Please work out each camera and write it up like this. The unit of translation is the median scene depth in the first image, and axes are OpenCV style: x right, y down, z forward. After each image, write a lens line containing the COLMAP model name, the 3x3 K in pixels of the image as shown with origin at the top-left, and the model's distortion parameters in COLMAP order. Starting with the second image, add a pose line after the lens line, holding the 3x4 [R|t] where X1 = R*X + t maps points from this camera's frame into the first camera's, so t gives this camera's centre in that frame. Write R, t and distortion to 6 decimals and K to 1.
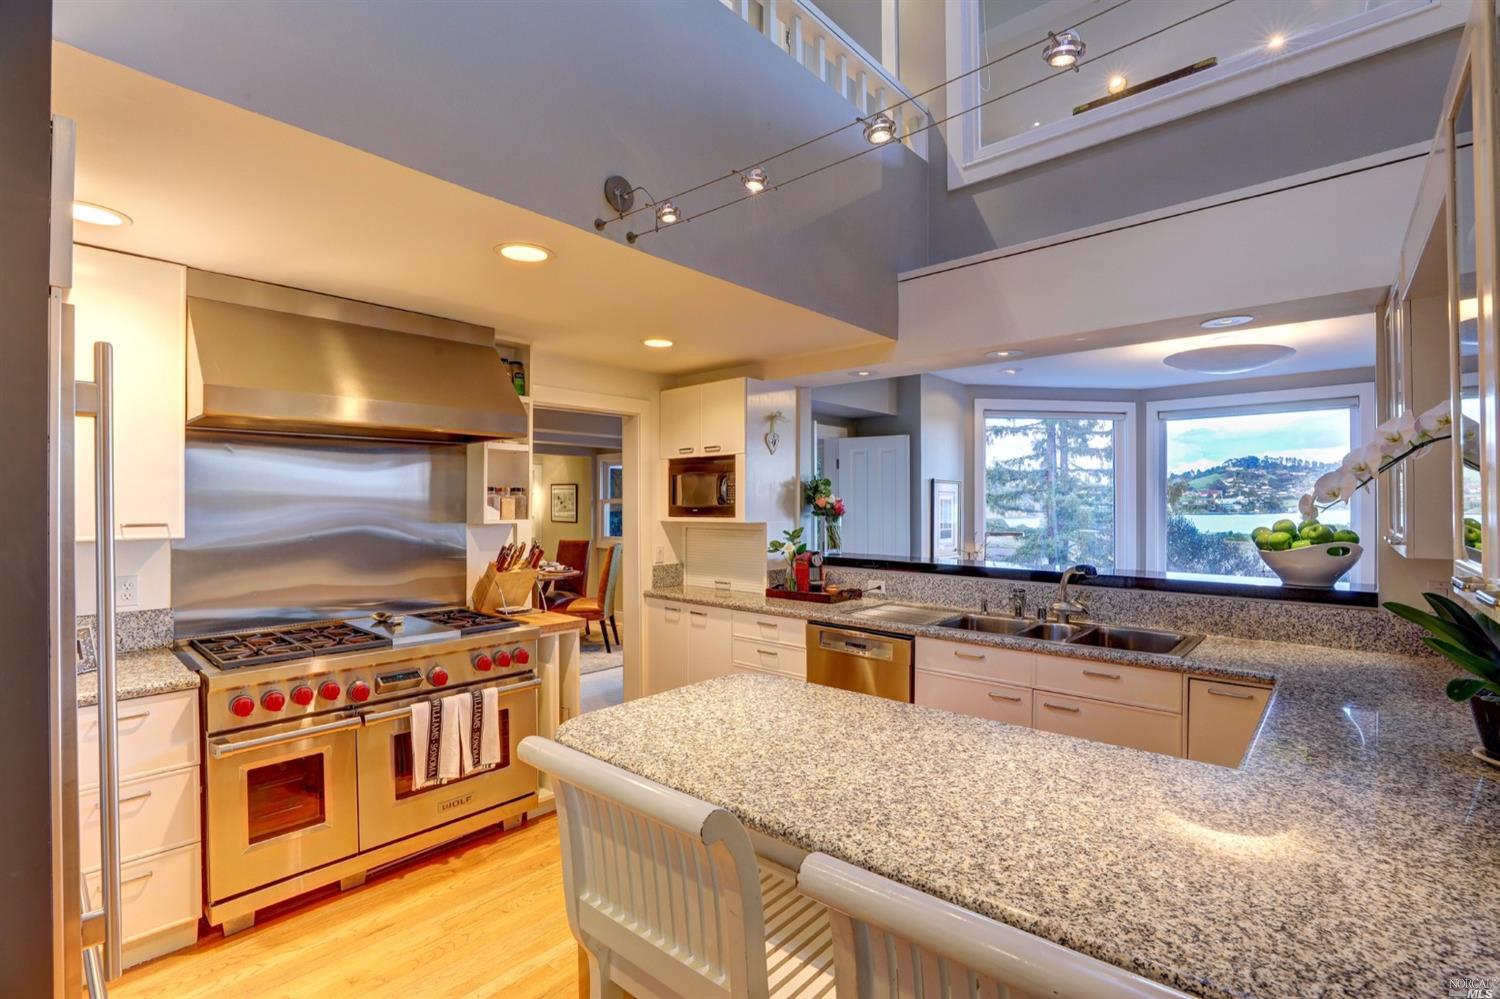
lens RADIAL K [[683.6, 0, 752.0], [0, 683.6, 503.8], [0, 0, 1]] dist [-0.000670, -0.000025]
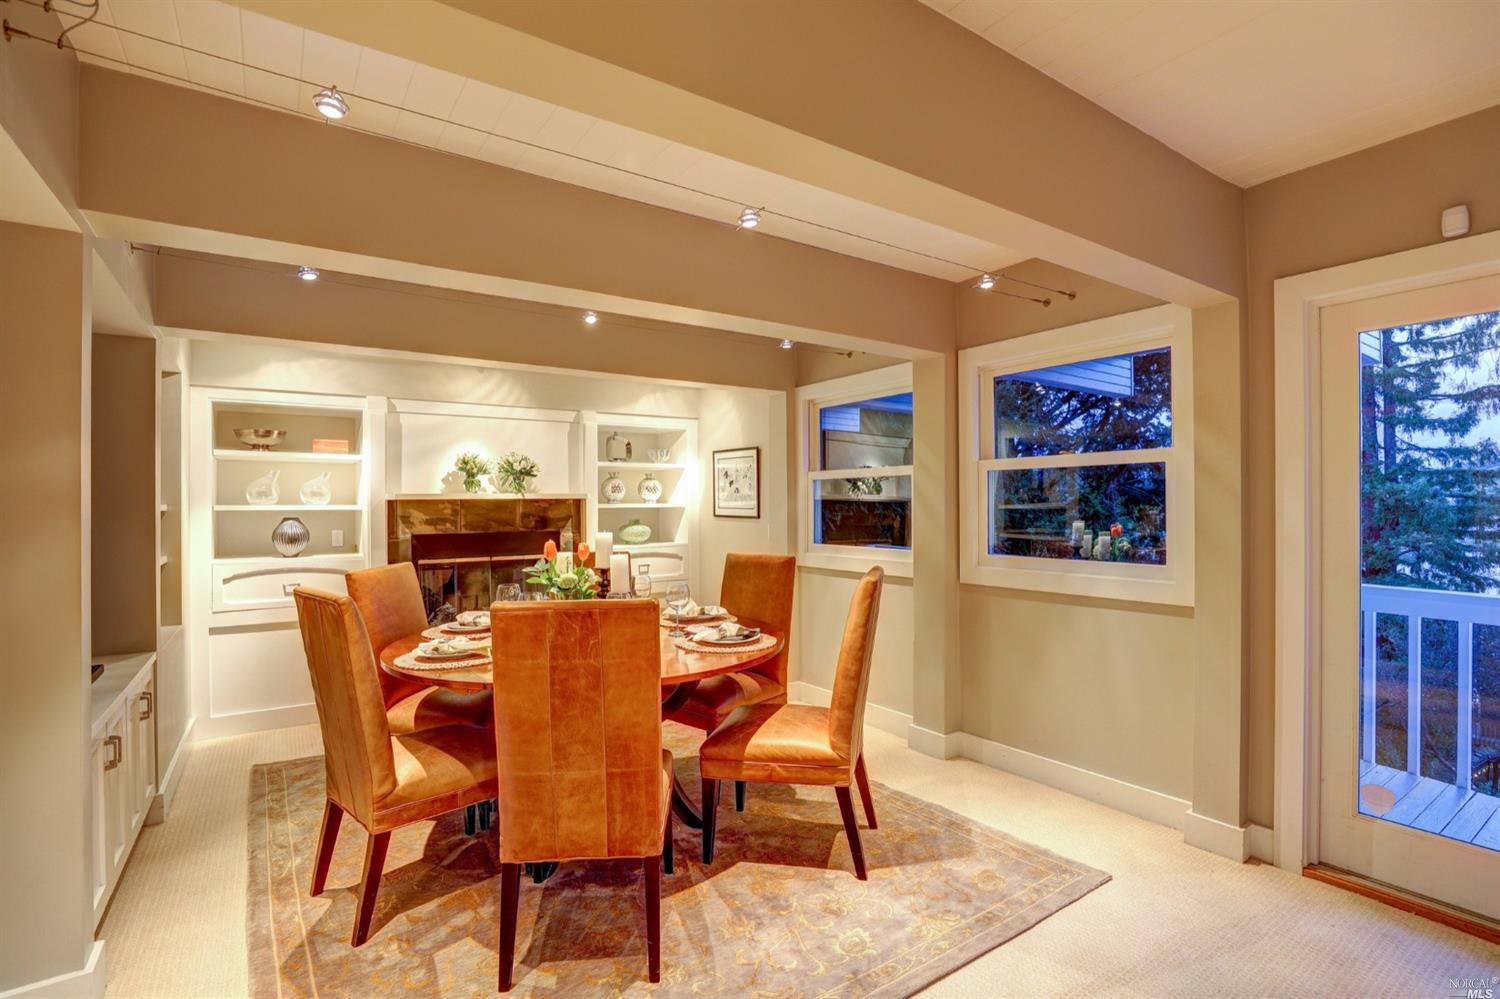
lens RADIAL K [[683.6, 0, 747.4], [0, 683.6, 503.1], [0, 0, 1]] dist [-0.000670, -0.000025]
pose [[0.968307, -0.002278, -0.249752, -0.036607], [0.003447, 0.999985, 0.004244, 0.003561], [0.249739, -0.004971, 0.968301, 0.133331]]
